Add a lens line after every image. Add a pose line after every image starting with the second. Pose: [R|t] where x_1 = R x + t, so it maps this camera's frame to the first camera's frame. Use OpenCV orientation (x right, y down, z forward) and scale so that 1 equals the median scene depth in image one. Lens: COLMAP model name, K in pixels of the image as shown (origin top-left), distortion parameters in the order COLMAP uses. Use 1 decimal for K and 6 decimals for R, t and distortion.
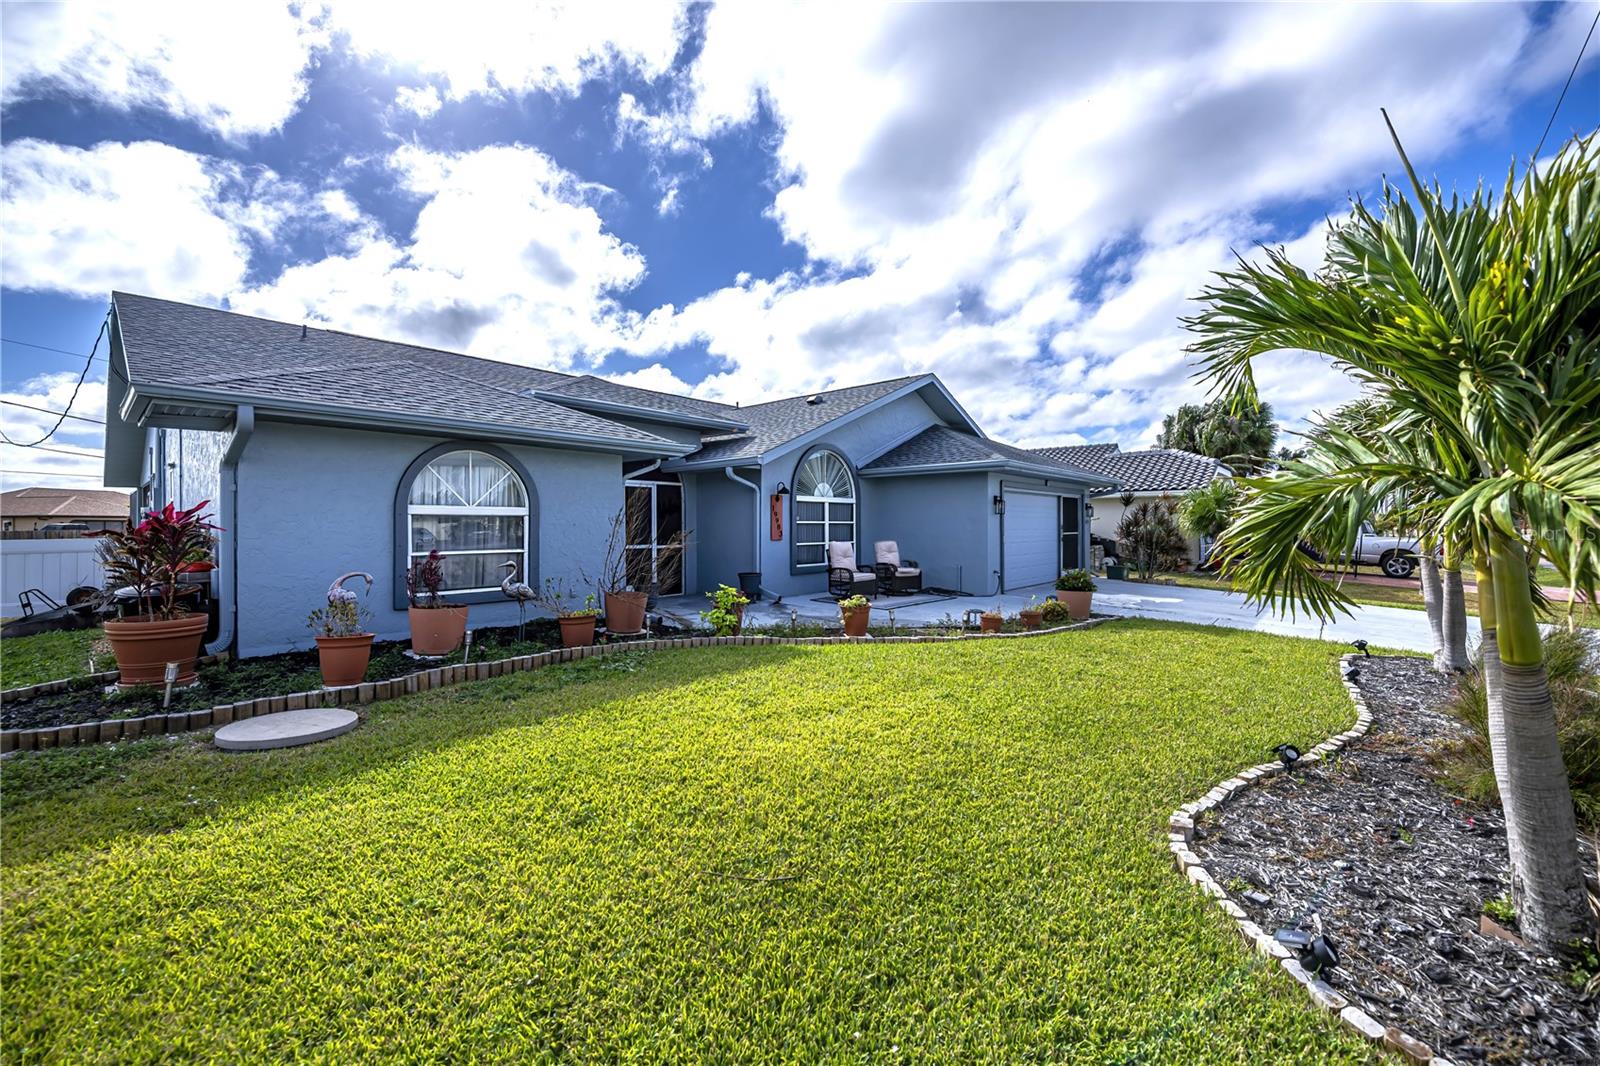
lens RADIAL K [[622.3, 0, 796.2], [0, 622.3, 516.4], [0, 0, 1]] dist [-0.001793, -0.000548]
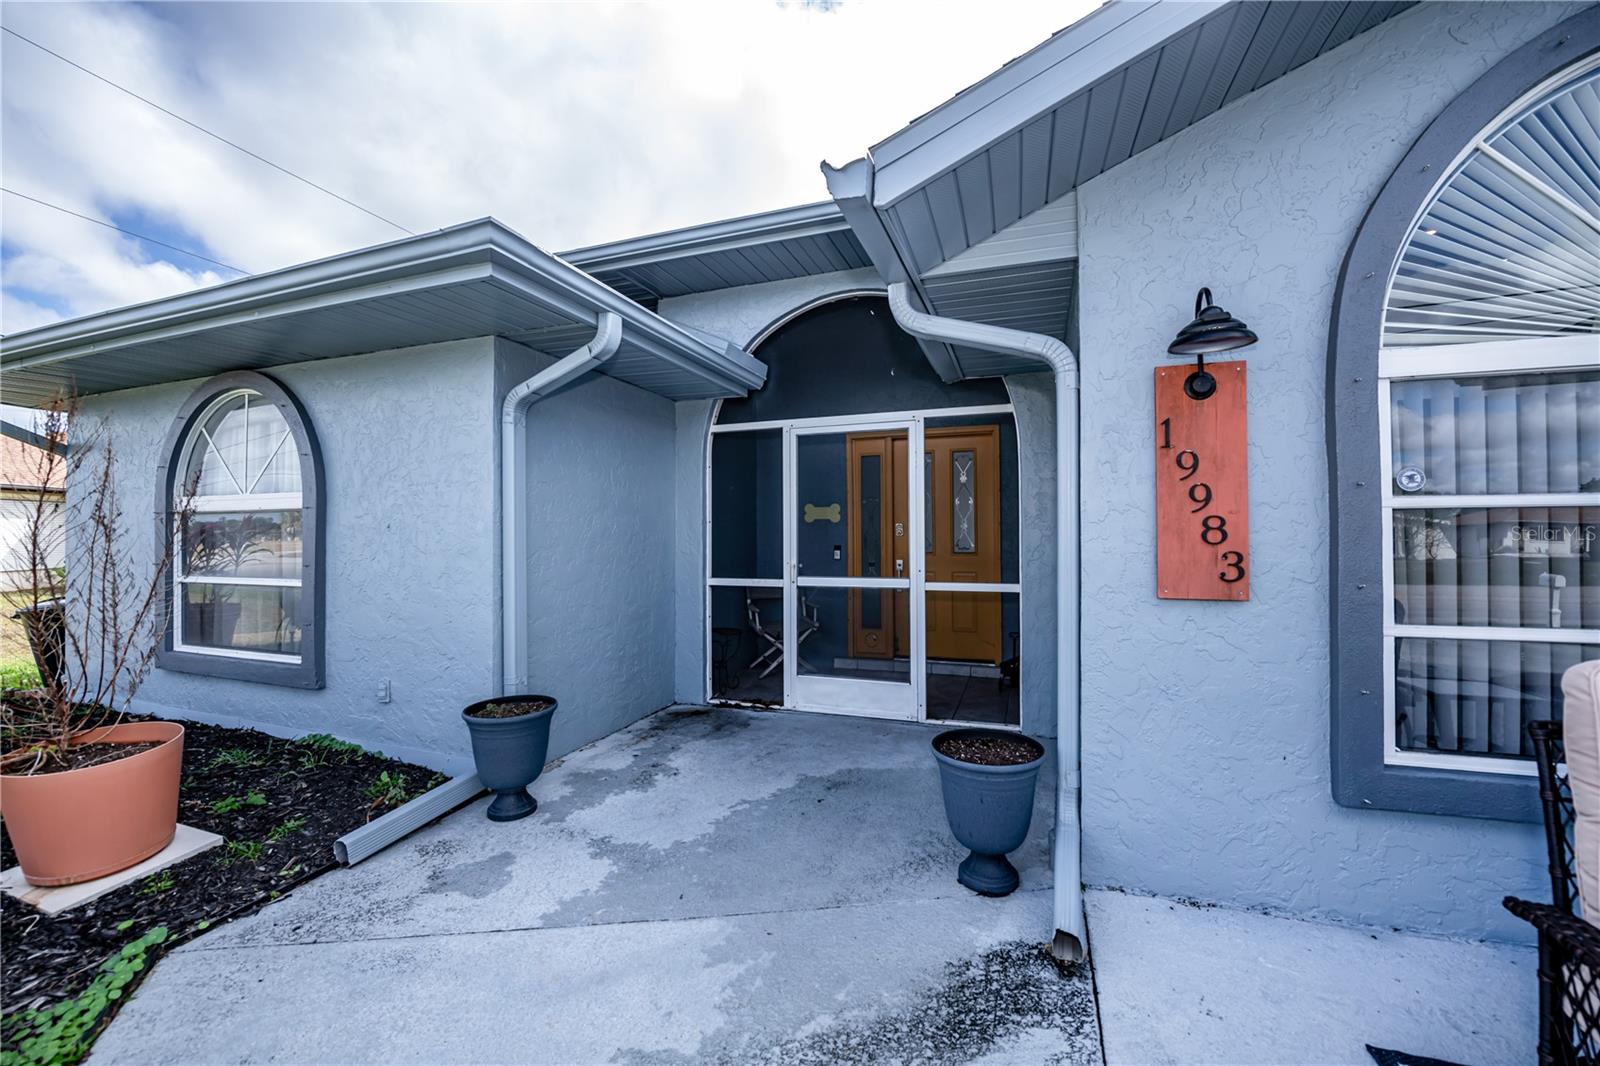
lens RADIAL K [[628.7, 0, 800.8], [0, 628.7, 526.8], [0, 0, 1]] dist [-0.020228, -0.000022]
pose [[0.397346, -0.007996, -0.917634, 0.099314], [0.017178, 0.999852, -0.001274, 0.014284], [0.917508, -0.015256, 0.397424, 0.837934]]
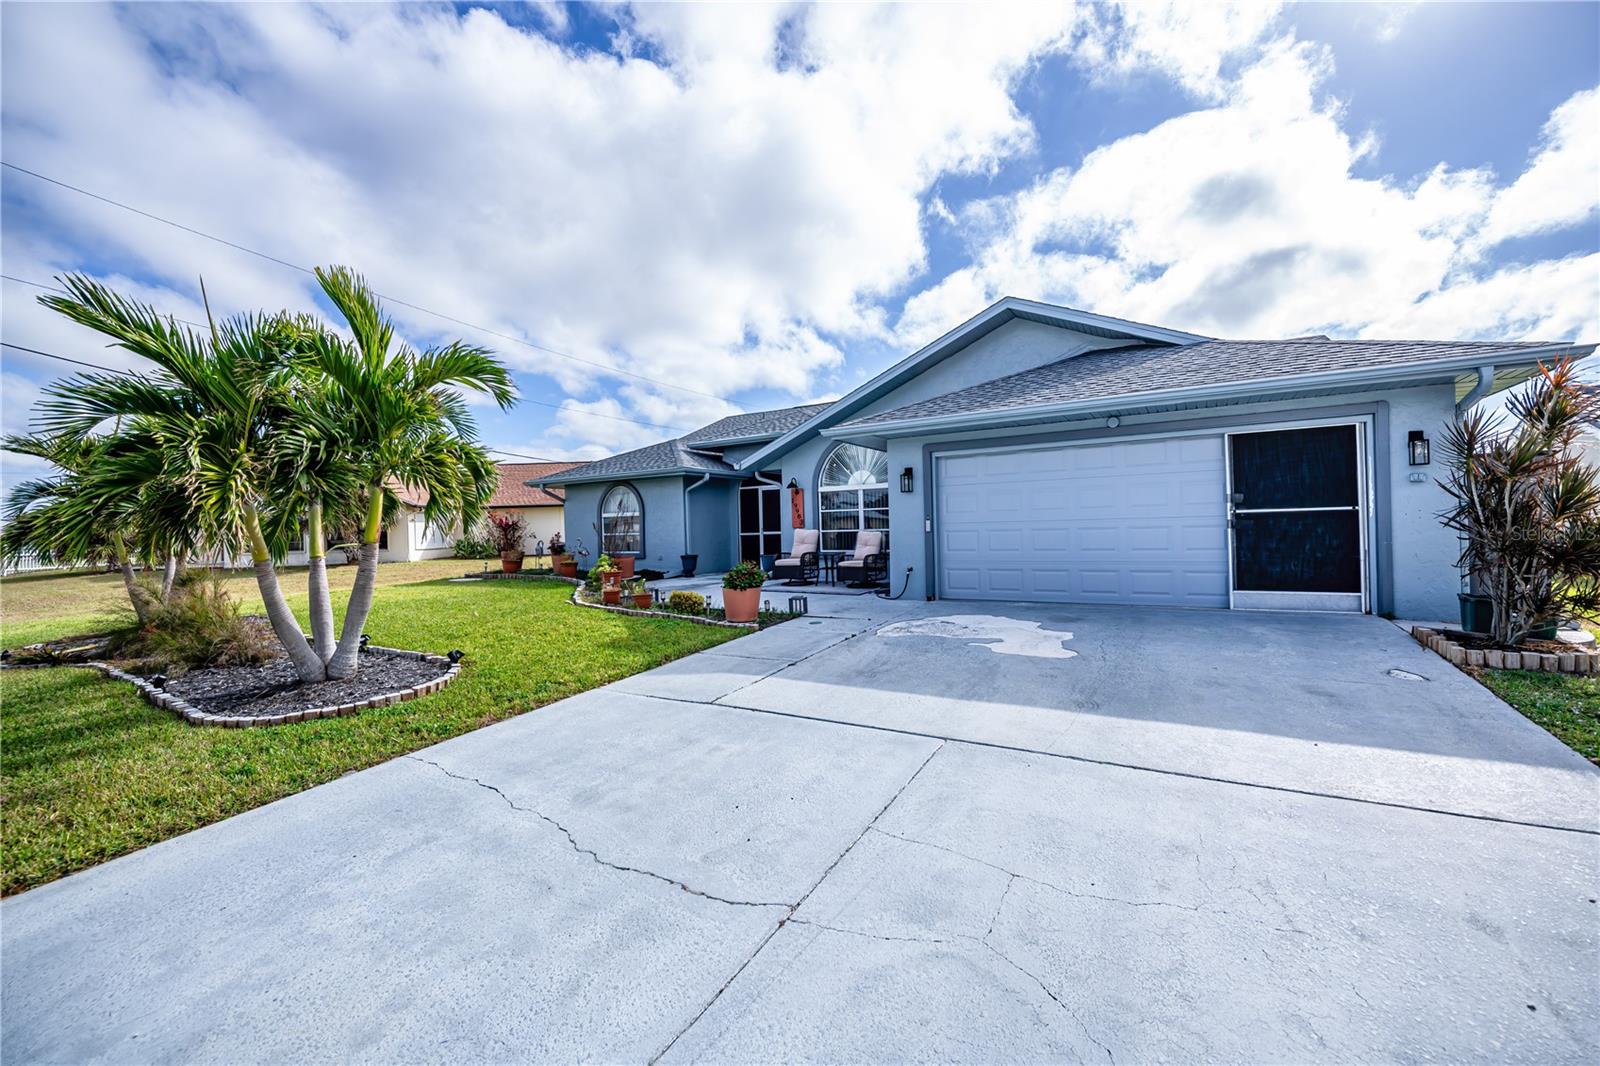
lens RADIAL K [[637.7, 0, 805.4], [0, 637.7, 526.4], [0, 0, 1]] dist [-0.001675, -0.000474]
pose [[0.212672, -0.003628, -0.977117, 1.181398], [0.041559, 0.999122, 0.005335, 0.030928], [0.976240, -0.041743, 0.212636, 0.784491]]
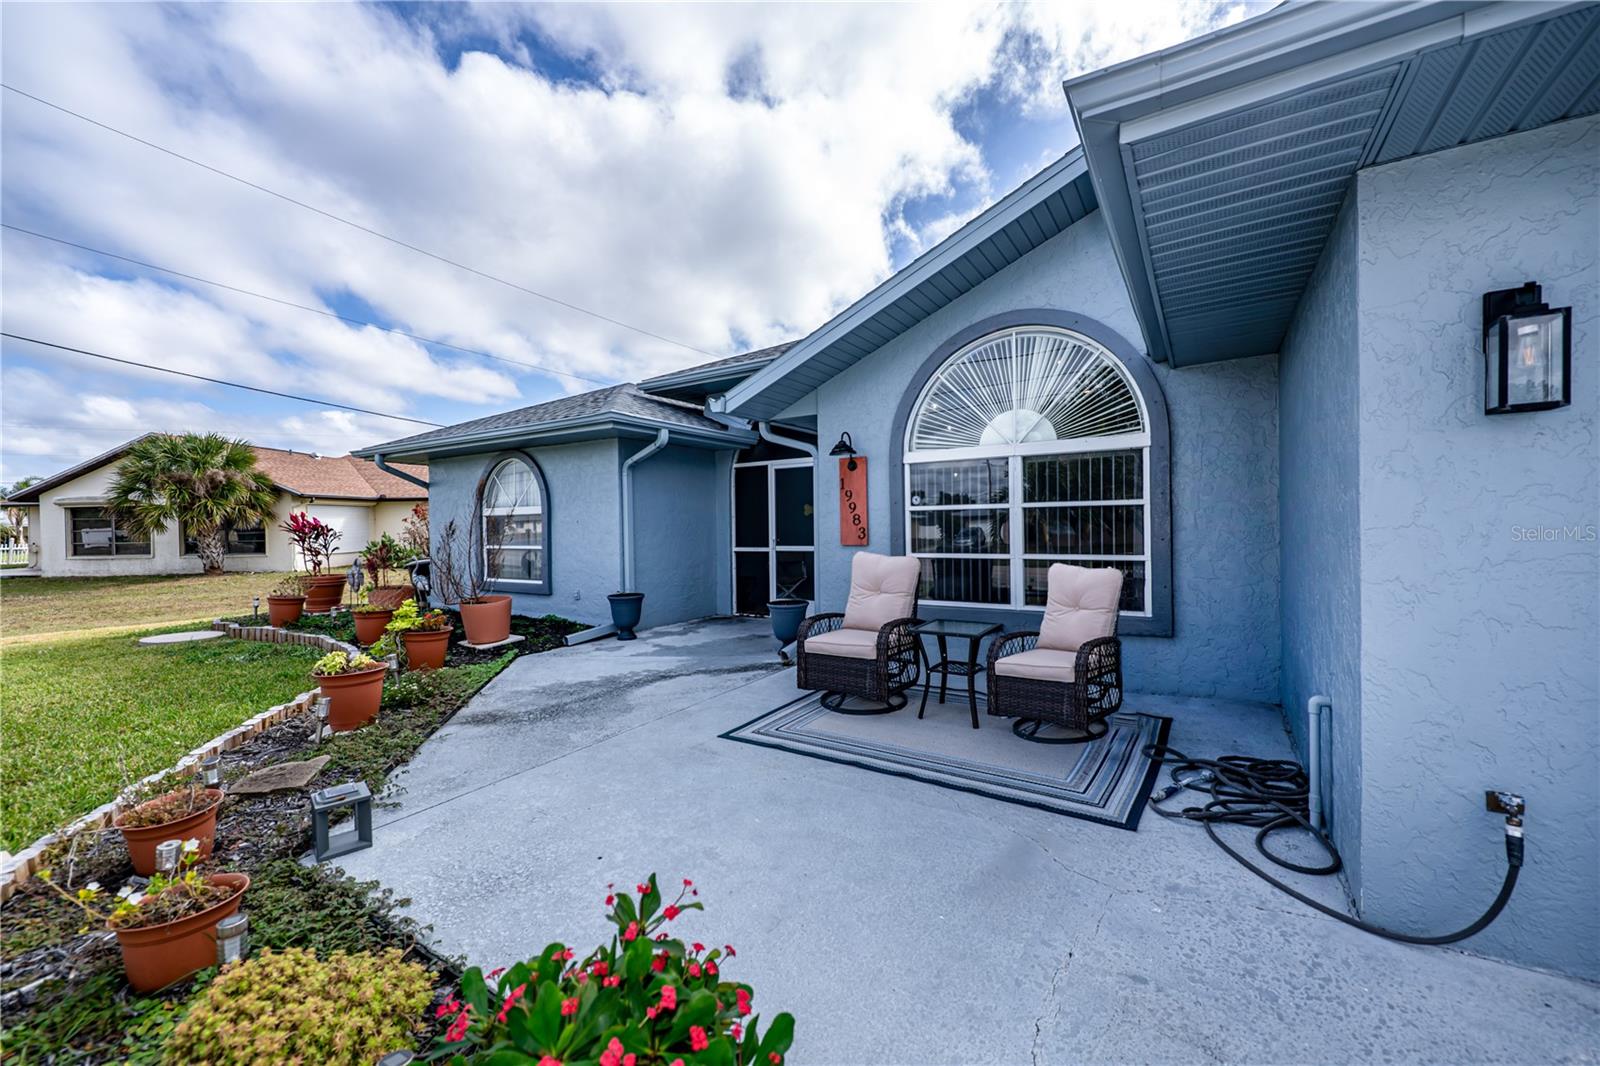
lens RADIAL K [[637.7, 0, 805.4], [0, 637.7, 526.4], [0, 0, 1]] dist [-0.001675, -0.000474]
pose [[0.186900, 0.003736, -0.982372, 0.494037], [0.031460, 0.999457, 0.009787, 0.016485], [0.981875, -0.032735, 0.186681, 0.891988]]
